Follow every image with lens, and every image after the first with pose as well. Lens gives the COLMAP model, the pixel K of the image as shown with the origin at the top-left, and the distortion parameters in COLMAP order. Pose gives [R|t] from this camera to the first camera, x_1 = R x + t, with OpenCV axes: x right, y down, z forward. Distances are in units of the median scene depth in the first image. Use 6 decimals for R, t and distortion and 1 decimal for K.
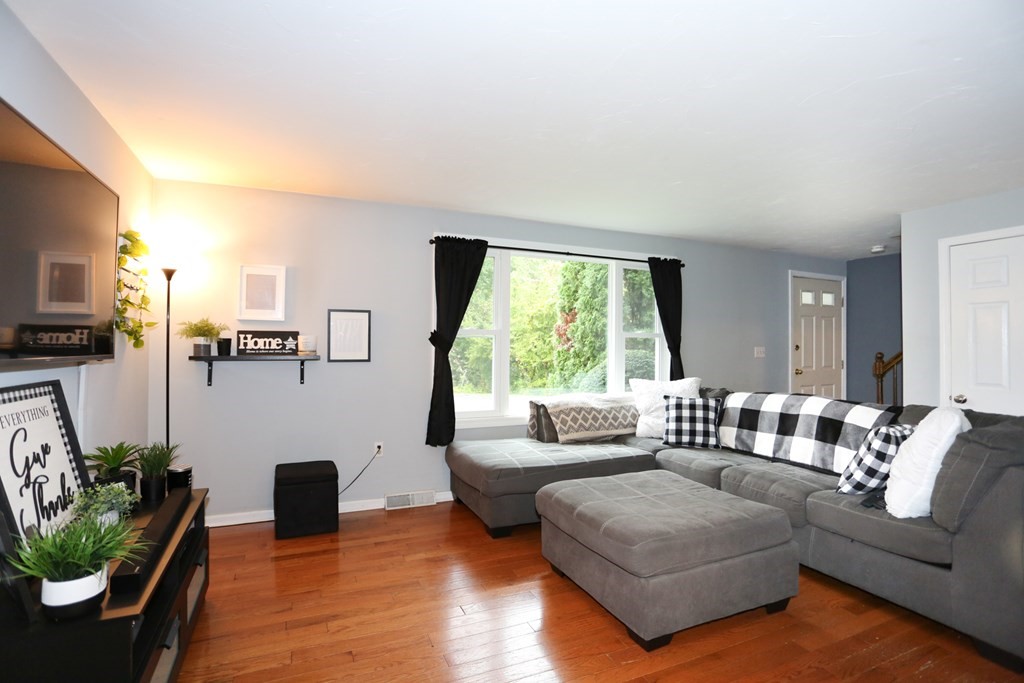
lens RADIAL K [[497.0, 0, 512.0], [0, 497.0, 341.5], [0, 0, 1]] dist [-0.082076, 0.035686]
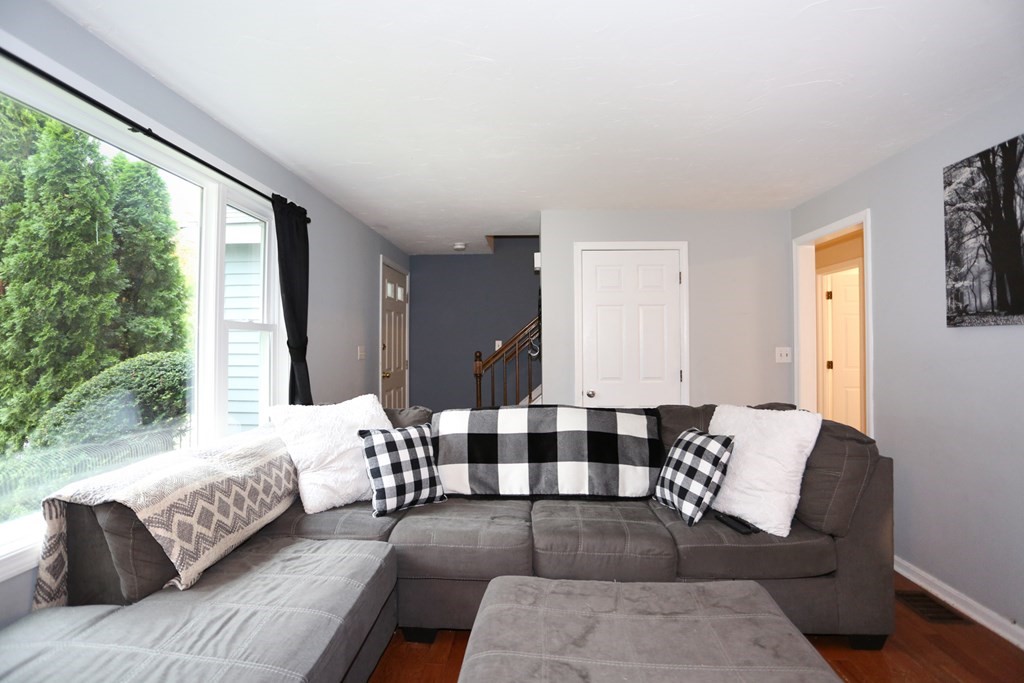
lens RADIAL K [[497.0, 0, 512.0], [0, 497.0, 341.5], [0, 0, 1]] dist [-0.082076, 0.035686]
pose [[0.456932, 0.002914, 0.889497, -0.121700], [-0.003891, 0.999992, -0.001277, 0.005113], [-0.889493, -0.002878, 0.456940, 0.576365]]
